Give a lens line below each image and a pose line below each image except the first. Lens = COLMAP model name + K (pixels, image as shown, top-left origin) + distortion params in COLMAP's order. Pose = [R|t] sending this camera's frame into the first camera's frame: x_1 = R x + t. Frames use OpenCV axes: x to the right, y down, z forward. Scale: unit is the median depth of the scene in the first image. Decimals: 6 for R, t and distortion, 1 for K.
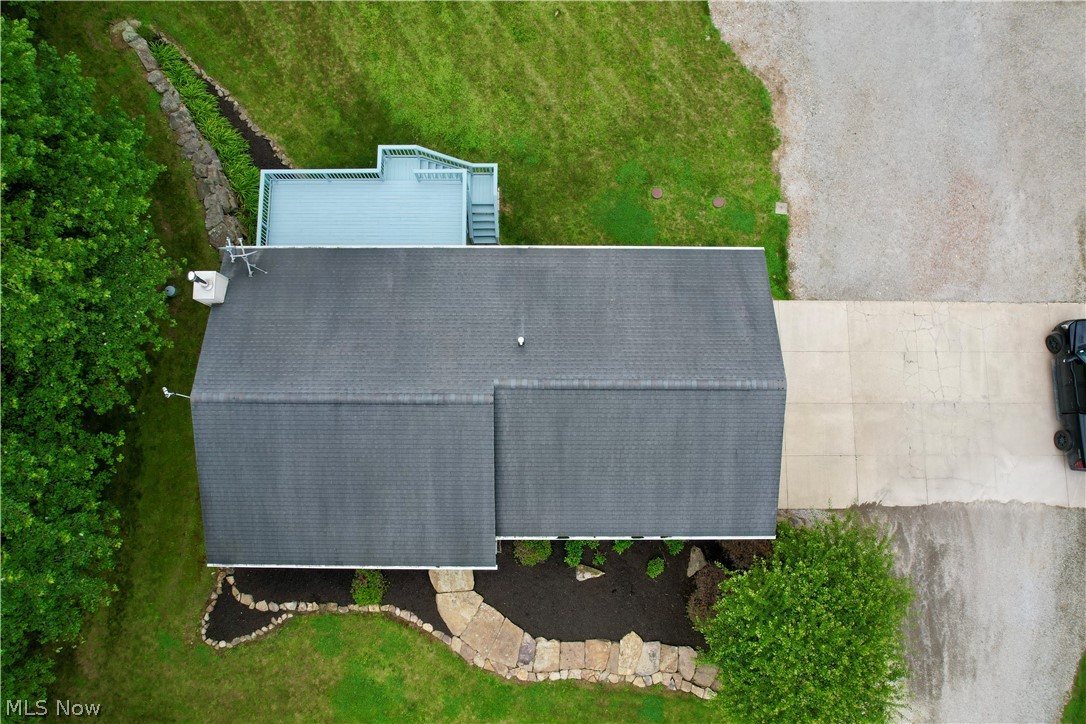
lens RADIAL K [[692.5, 0, 543.9], [0, 692.5, 363.1], [0, 0, 1]] dist [-0.080569, 0.073796]
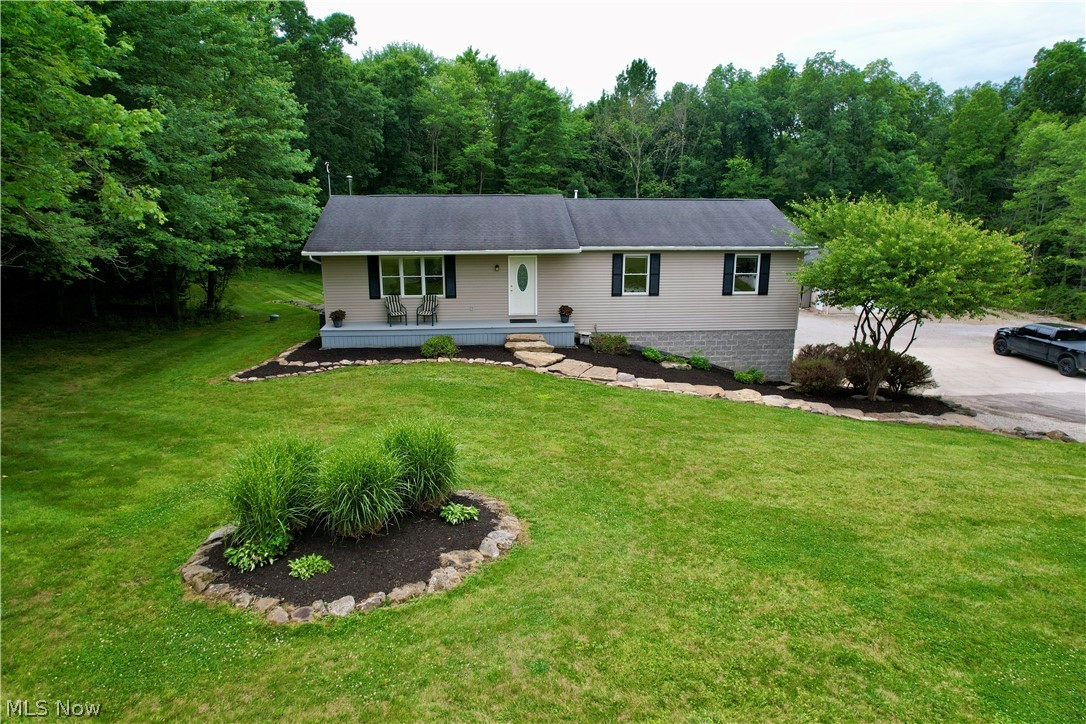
lens RADIAL K [[692.5, 0, 543.9], [0, 692.5, 363.1], [0, 0, 1]] dist [-0.080569, 0.073796]
pose [[0.995603, -0.026301, 0.089903, -0.185953], [0.093246, 0.369570, -0.924512, 1.105834], [-0.008910, 0.928831, 0.370398, 0.627448]]
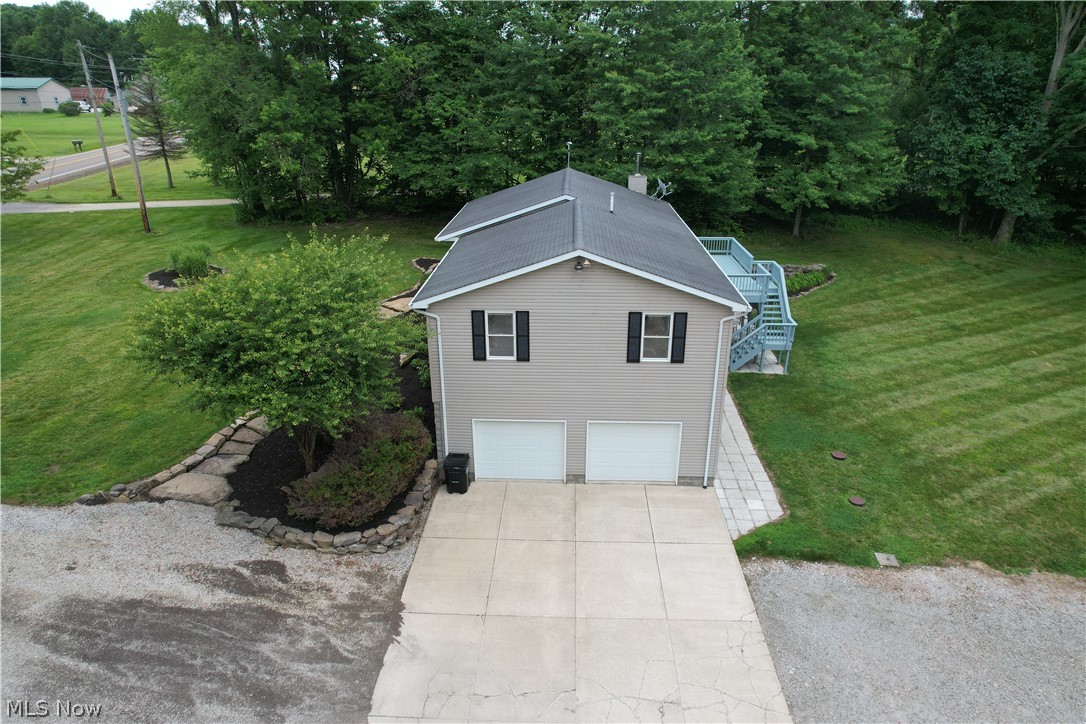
lens RADIAL K [[692.5, 0, 543.9], [0, 692.5, 363.1], [0, 0, 1]] dist [-0.080569, 0.073796]
pose [[-0.039037, 0.370659, -0.927948, 0.973905], [-0.990549, 0.107844, 0.084748, 0.014101], [0.131486, 0.922487, 0.362946, 0.635571]]
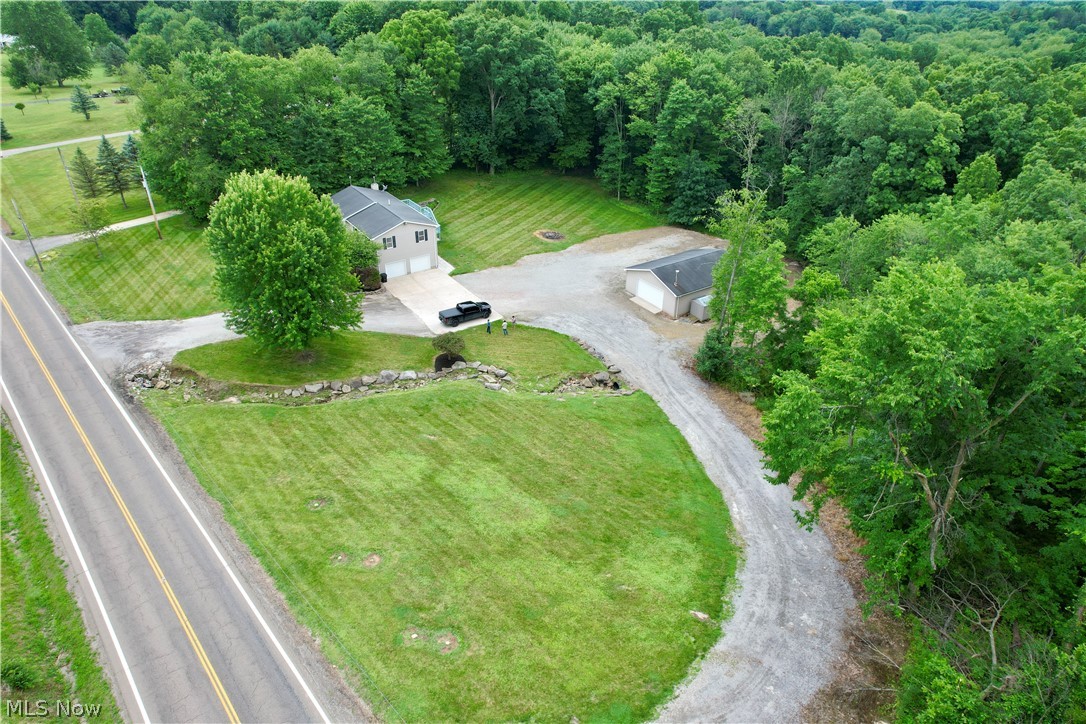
lens RADIAL K [[692.5, 0, 543.9], [0, 692.5, 363.1], [0, 0, 1]] dist [-0.080569, 0.073796]
pose [[0.559456, 0.424469, -0.711924, 3.287712], [-0.822714, 0.388782, -0.414716, 1.110253], [0.100749, 0.817725, 0.566723, -0.454548]]
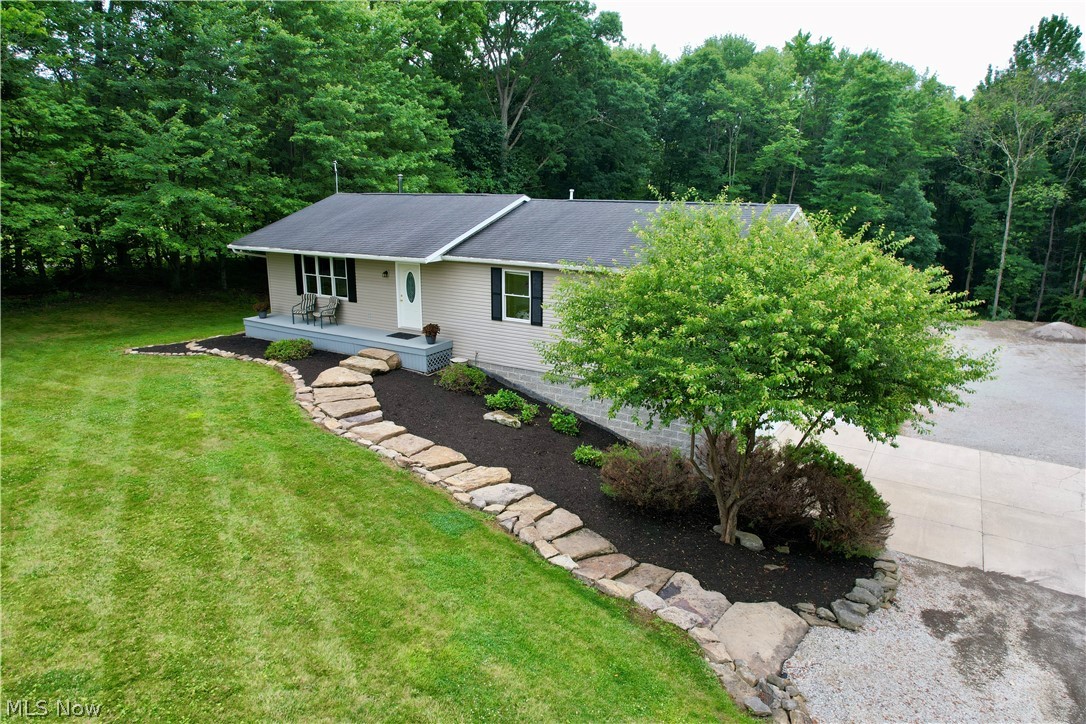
lens RADIAL K [[692.5, 0, 543.9], [0, 692.5, 363.1], [0, 0, 1]] dist [-0.080569, 0.073796]
pose [[0.850781, 0.130071, -0.509169, 0.439573], [-0.521474, 0.328952, -0.787309, 0.792919], [0.065086, 0.935346, 0.347695, 0.674869]]
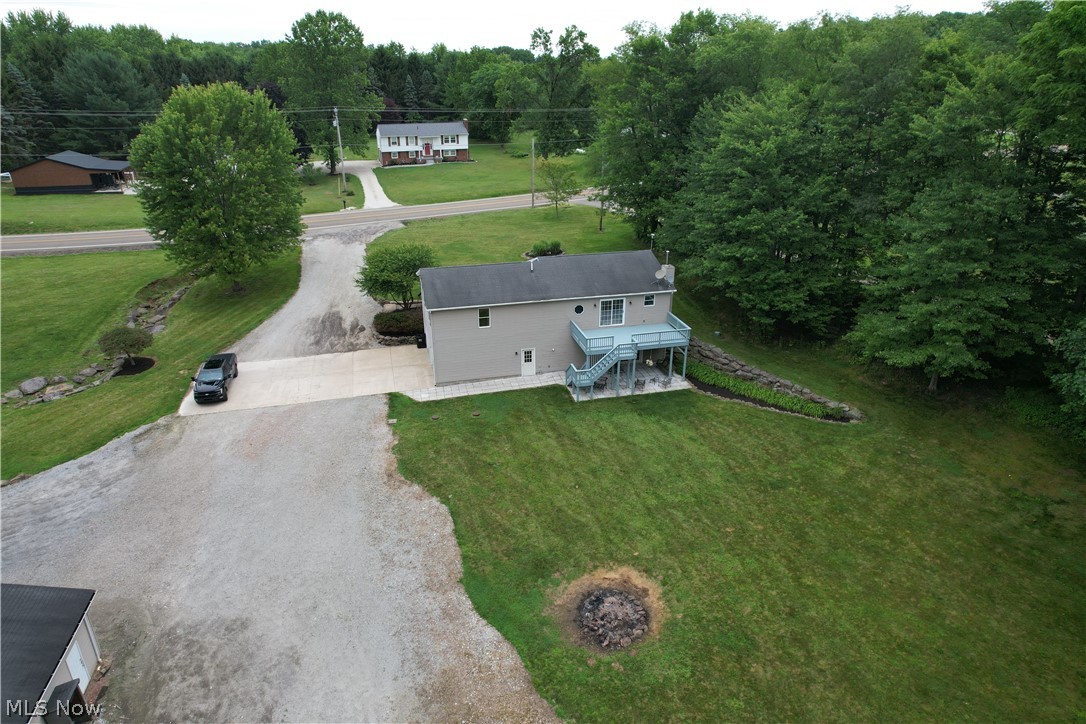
lens RADIAL K [[692.5, 0, 543.9], [0, 692.5, 363.1], [0, 0, 1]] dist [-0.080569, 0.073796]
pose [[-0.970740, 0.089908, -0.222665, 0.391876], [-0.238689, -0.259796, 0.935699, -1.887060], [0.026280, 0.961469, 0.273655, 0.530459]]
